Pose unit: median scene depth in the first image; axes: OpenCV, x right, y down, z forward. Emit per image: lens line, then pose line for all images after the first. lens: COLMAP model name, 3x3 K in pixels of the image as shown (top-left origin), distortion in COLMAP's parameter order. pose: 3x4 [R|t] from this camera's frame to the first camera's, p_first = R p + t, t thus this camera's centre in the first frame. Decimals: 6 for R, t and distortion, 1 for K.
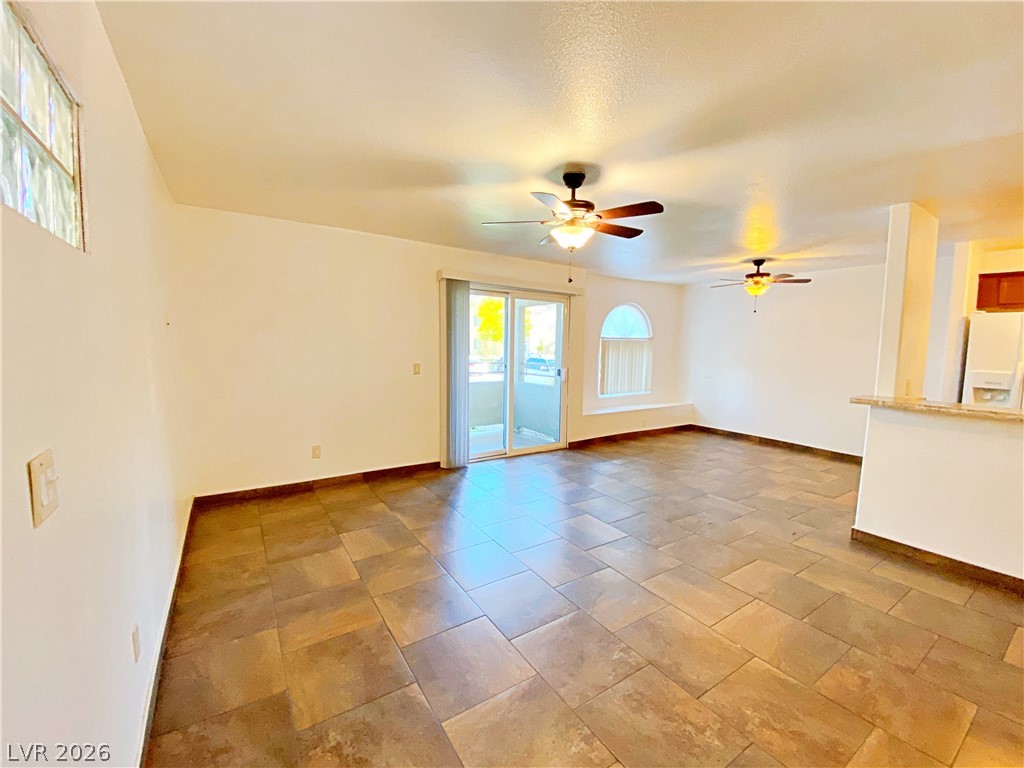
lens RADIAL K [[422.8, 0, 511.6], [0, 422.8, 385.9], [0, 0, 1]] dist [0.015439, -0.017323]
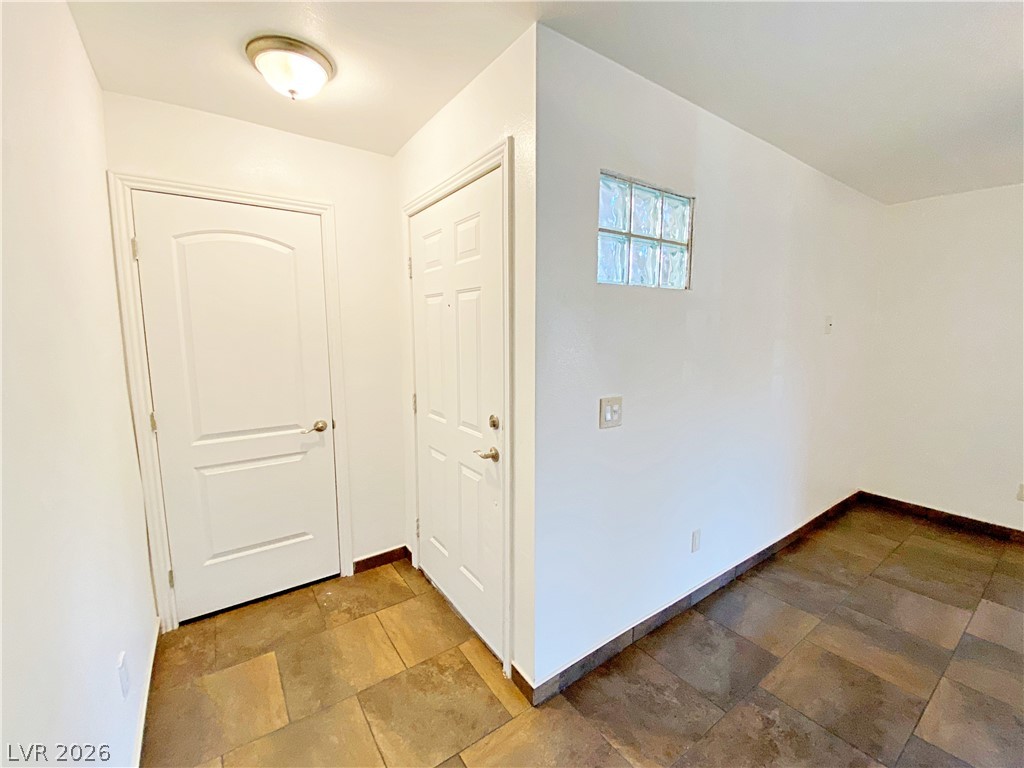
lens RADIAL K [[422.8, 0, 511.6], [0, 422.8, 385.9], [0, 0, 1]] dist [0.015439, -0.017323]
pose [[0.024183, 0.108464, -0.993806, 0.449538], [-0.098717, 0.989498, 0.105592, -0.029818], [0.994822, 0.095552, 0.034637, 0.190353]]
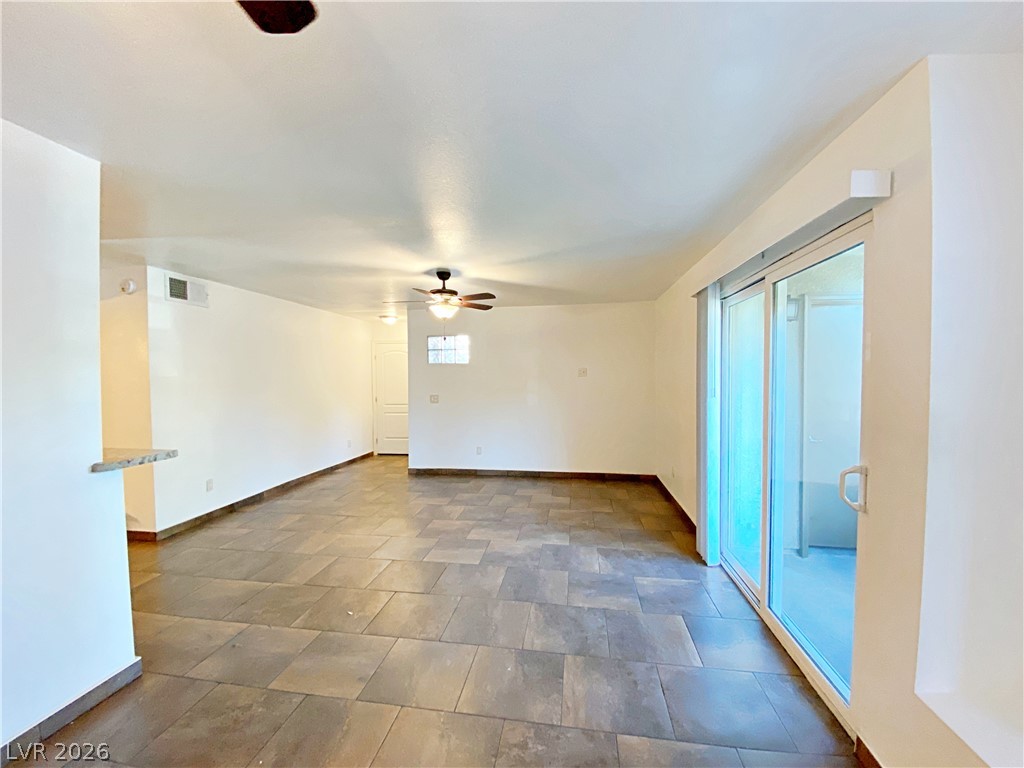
lens RADIAL K [[422.8, 0, 511.6], [0, 422.8, 385.9], [0, 0, 1]] dist [0.015439, -0.017323]
pose [[-0.680294, 0.010595, -0.732862, 1.603824], [-0.070768, 0.994274, 0.080065, -0.320854], [0.729515, 0.106331, -0.675649, 3.297000]]
